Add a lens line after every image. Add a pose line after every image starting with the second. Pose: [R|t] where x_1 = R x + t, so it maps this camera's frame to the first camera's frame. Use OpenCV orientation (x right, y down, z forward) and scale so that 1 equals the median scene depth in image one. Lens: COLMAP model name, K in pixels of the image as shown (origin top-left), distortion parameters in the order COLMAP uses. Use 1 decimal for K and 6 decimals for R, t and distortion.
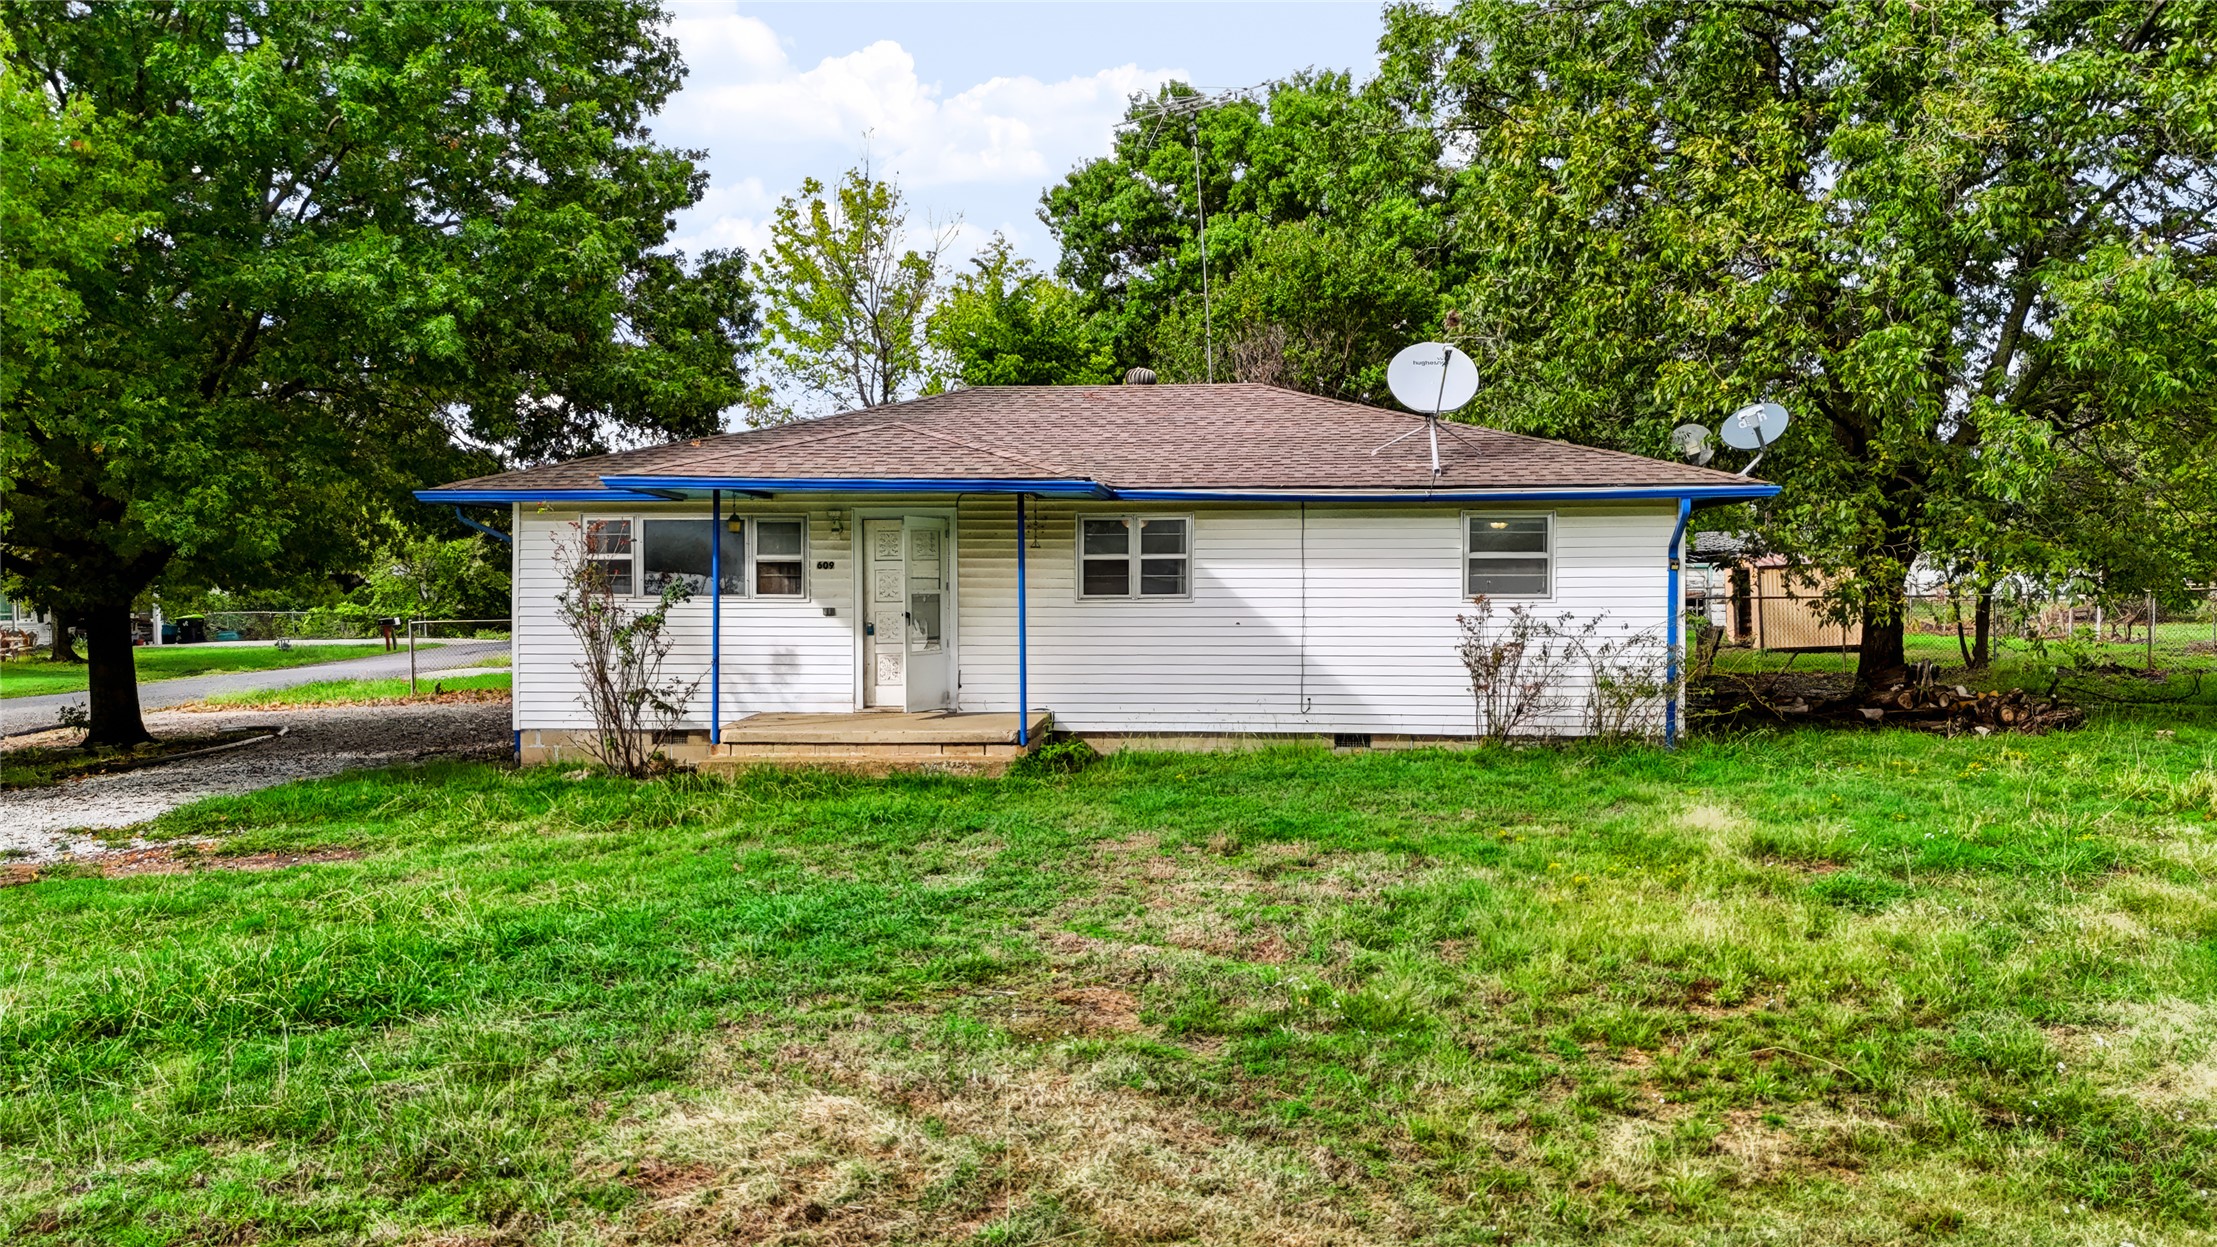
lens RADIAL K [[1671.4, 0, 1093.7], [0, 1671.4, 612.3], [0, 0, 1]] dist [0.060885, -0.004881]
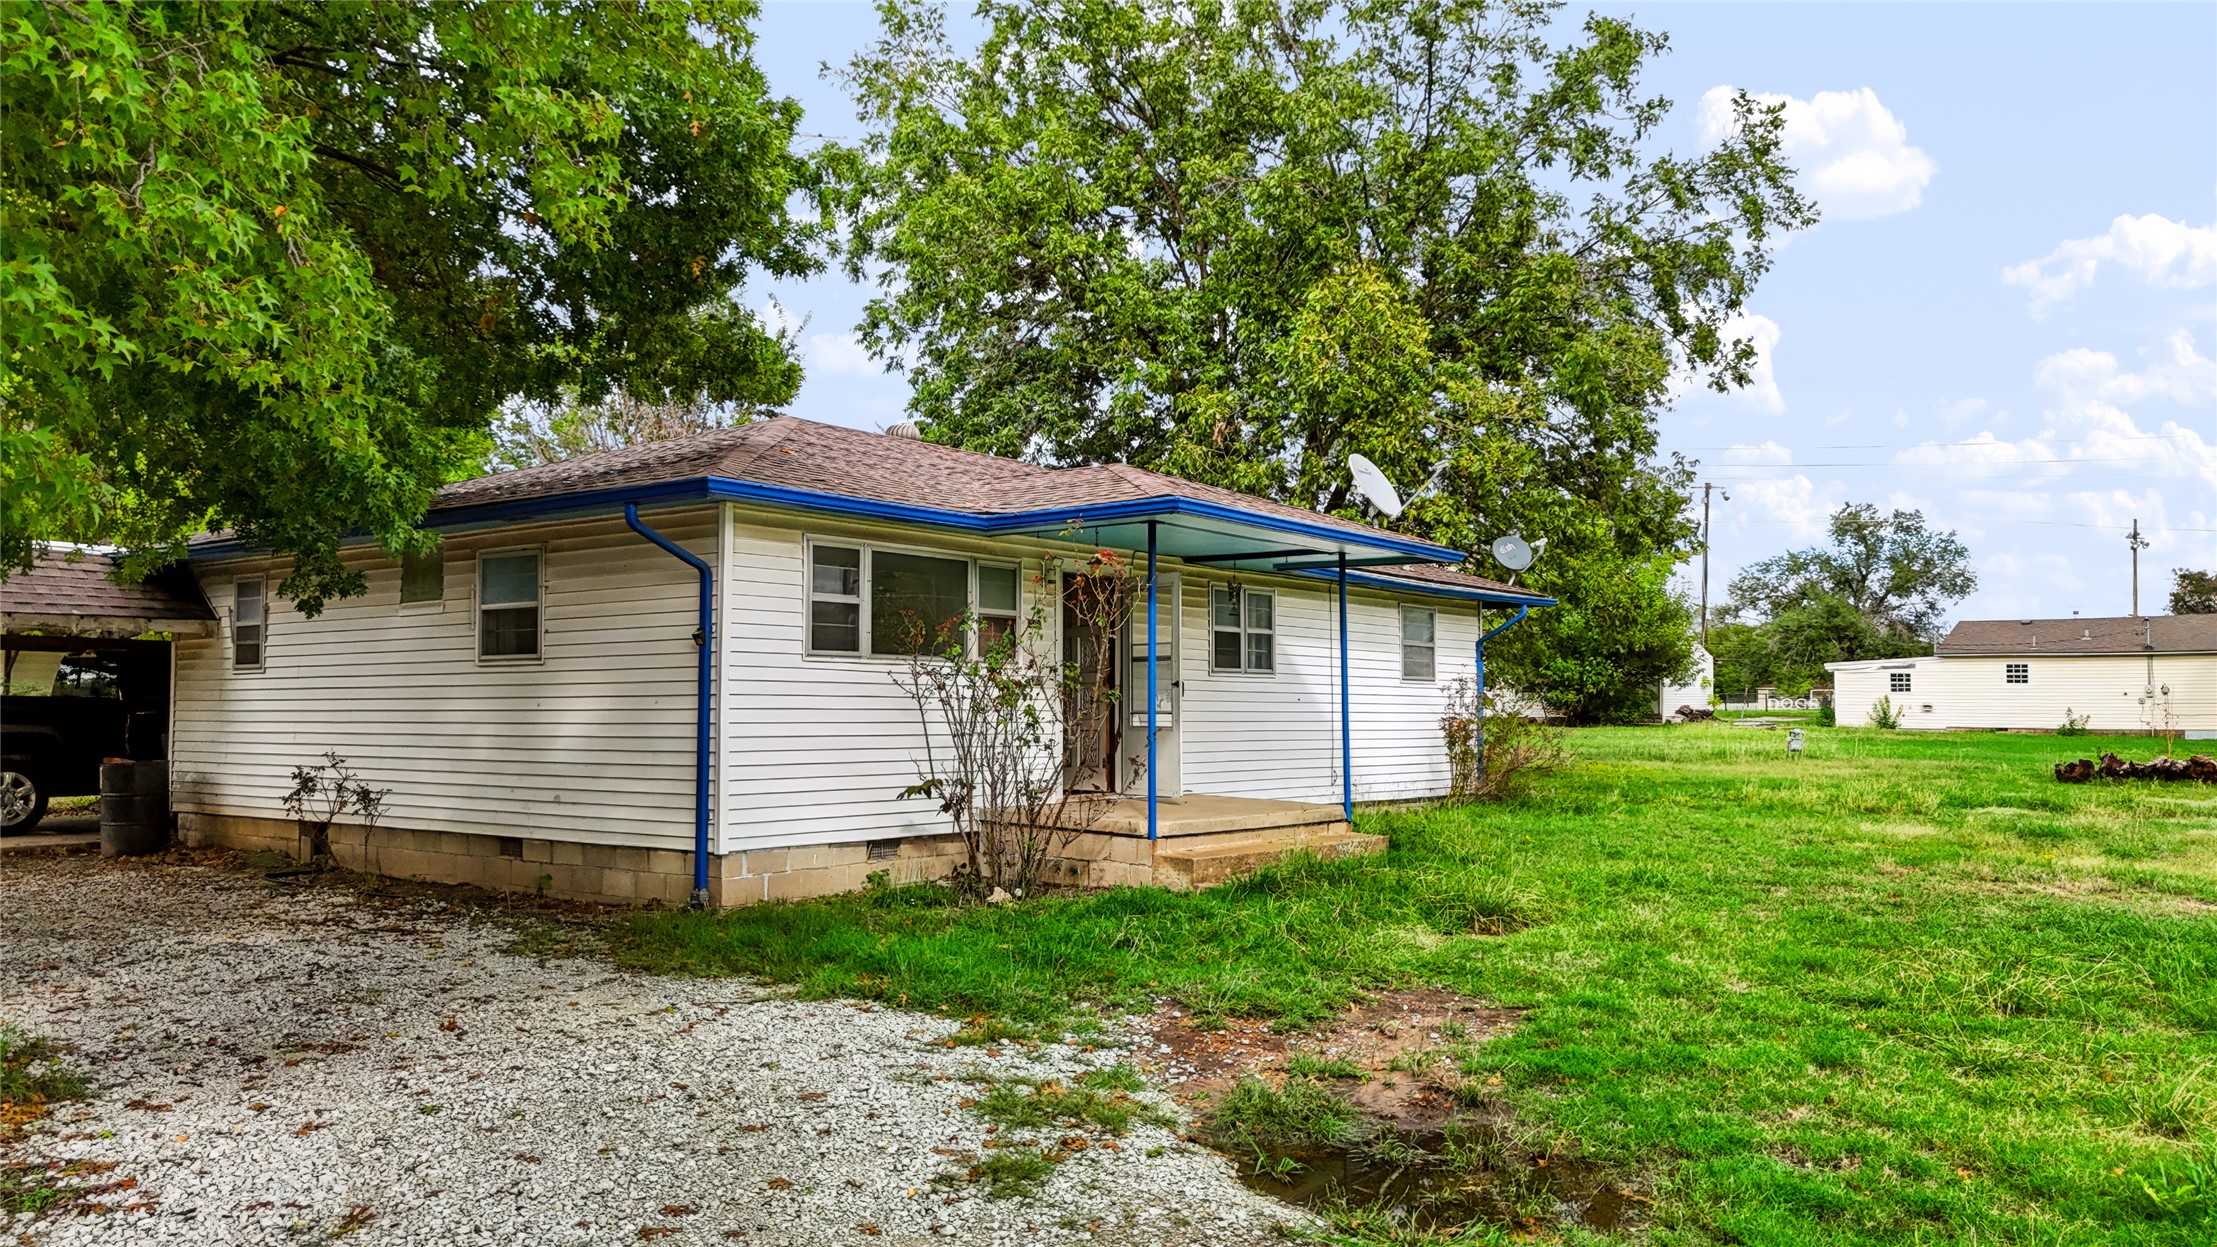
lens RADIAL K [[1671.4, 0, 1117.5], [0, 1671.4, 629.4], [0, 0, 1]] dist [0.060885, -0.004881]
pose [[0.539047, 0.044718, 0.841088, -0.840629], [0.001635, 0.998532, -0.054138, 0.019128], [-0.842274, 0.030558, 0.538182, 0.536843]]
